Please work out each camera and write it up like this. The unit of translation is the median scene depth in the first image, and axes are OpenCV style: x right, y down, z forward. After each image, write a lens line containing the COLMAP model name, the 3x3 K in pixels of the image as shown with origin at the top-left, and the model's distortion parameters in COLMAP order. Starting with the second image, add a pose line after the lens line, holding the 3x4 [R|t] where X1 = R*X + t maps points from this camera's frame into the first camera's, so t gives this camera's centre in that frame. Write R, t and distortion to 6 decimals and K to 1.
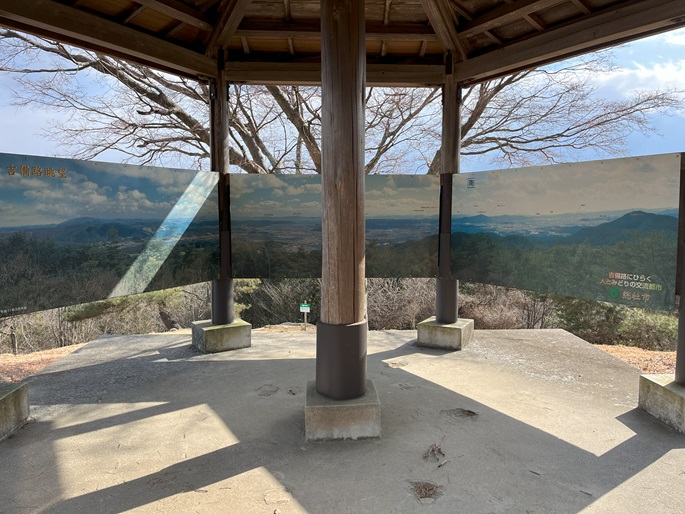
lens RADIAL K [[506.6, 0, 342.5], [0, 506.6, 257.0], [0, 0, 1]] dist [0.001023, -0.000546]
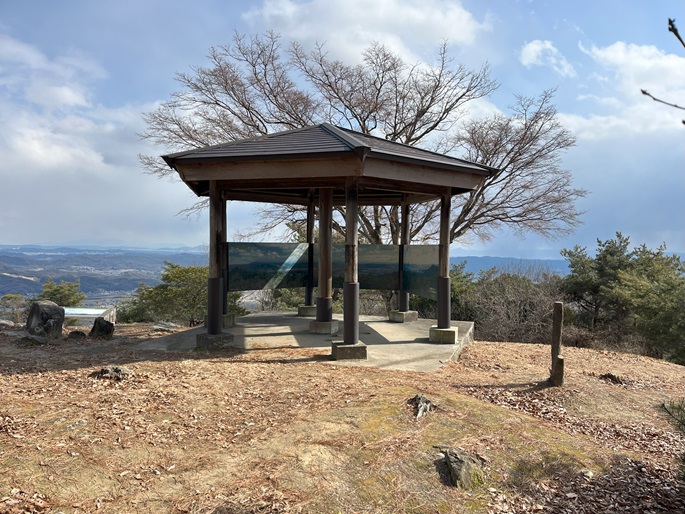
lens RADIAL K [[506.6, 0, 342.5], [0, 506.6, 257.0], [0, 0, 1]] dist [0.001023, -0.000546]
pose [[0.933980, 0.021277, -0.356690, 0.820039], [-0.044807, 0.997320, -0.057834, 0.036275], [0.354504, 0.069998, 0.932431, -1.279762]]
